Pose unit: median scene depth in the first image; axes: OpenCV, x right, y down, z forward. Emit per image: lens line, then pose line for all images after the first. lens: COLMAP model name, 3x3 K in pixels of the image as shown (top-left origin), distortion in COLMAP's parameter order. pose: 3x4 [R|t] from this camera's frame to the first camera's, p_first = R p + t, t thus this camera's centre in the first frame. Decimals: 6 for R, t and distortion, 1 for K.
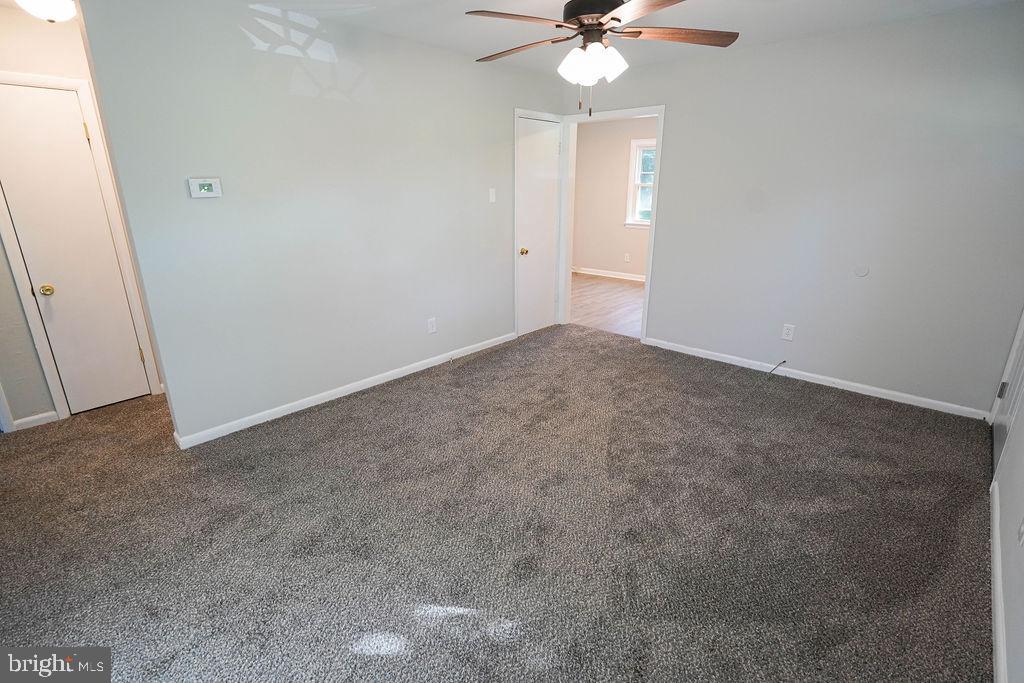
lens RADIAL K [[494.9, 0, 517.2], [0, 494.9, 334.8], [0, 0, 1]] dist [-0.002031, -0.000390]
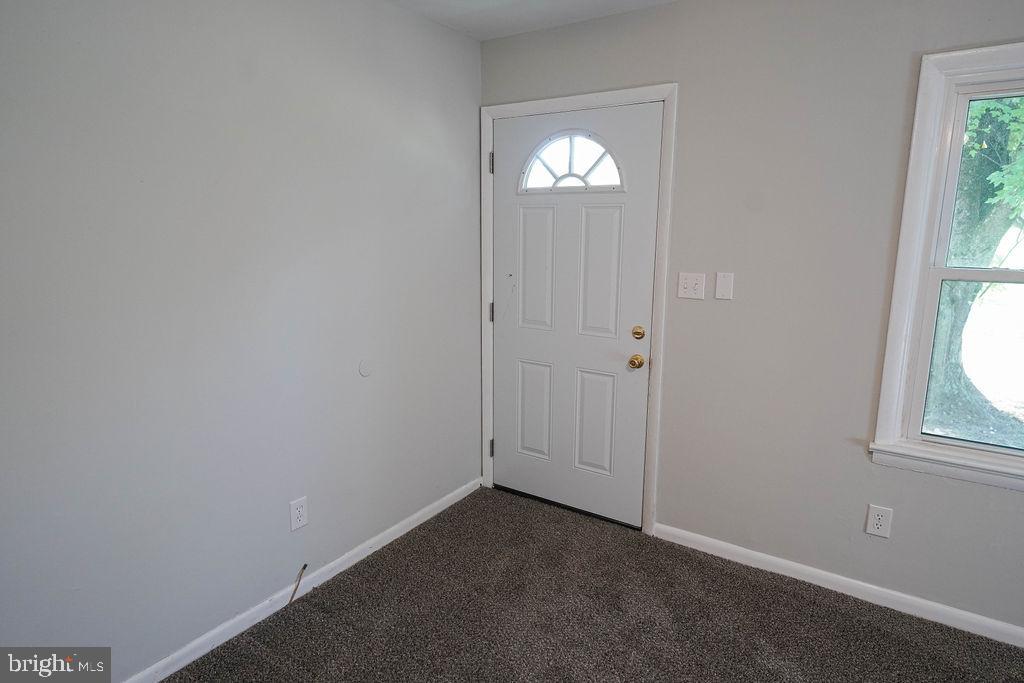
lens RADIAL K [[589.3, 0, 518.8], [0, 589.3, 341.3], [0, 0, 1]] dist [0.006896, -0.001617]
pose [[-0.152364, -0.183995, 0.971046, -0.054981], [0.281972, 0.933589, 0.221141, -0.273336], [-0.947247, 0.307502, -0.090364, 0.889097]]
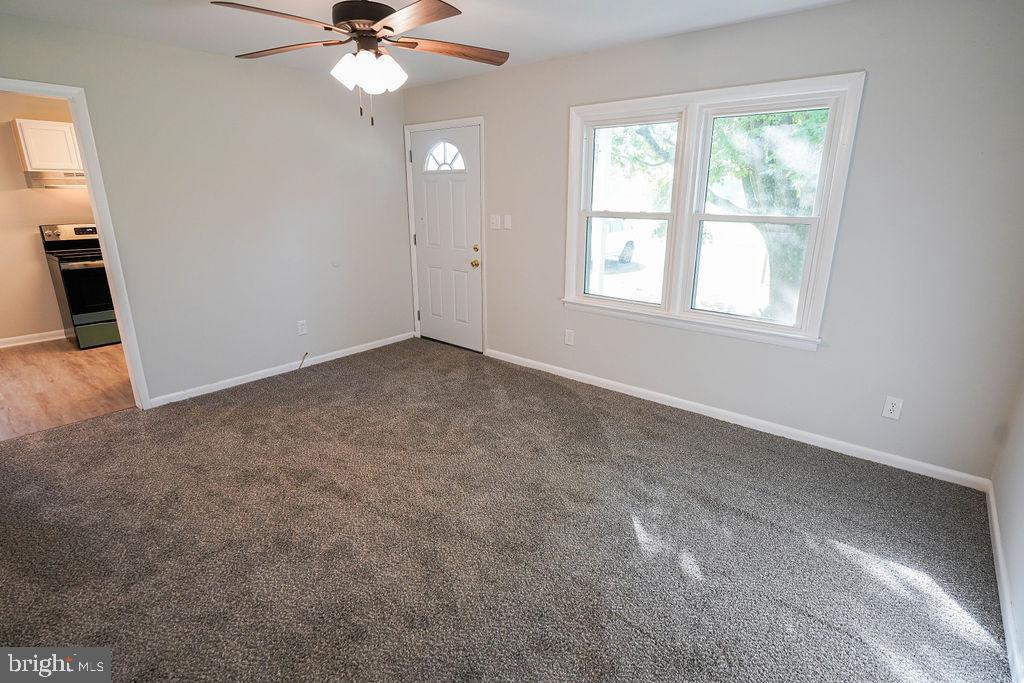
lens RADIAL K [[494.9, 0, 514.2], [0, 494.9, 340.1], [0, 0, 1]] dist [-0.002031, -0.000390]
pose [[-0.042856, -0.279033, 0.959325, -0.617672], [0.289890, 0.915425, 0.279214, -0.170909], [-0.956100, 0.290064, 0.041658, 0.574743]]
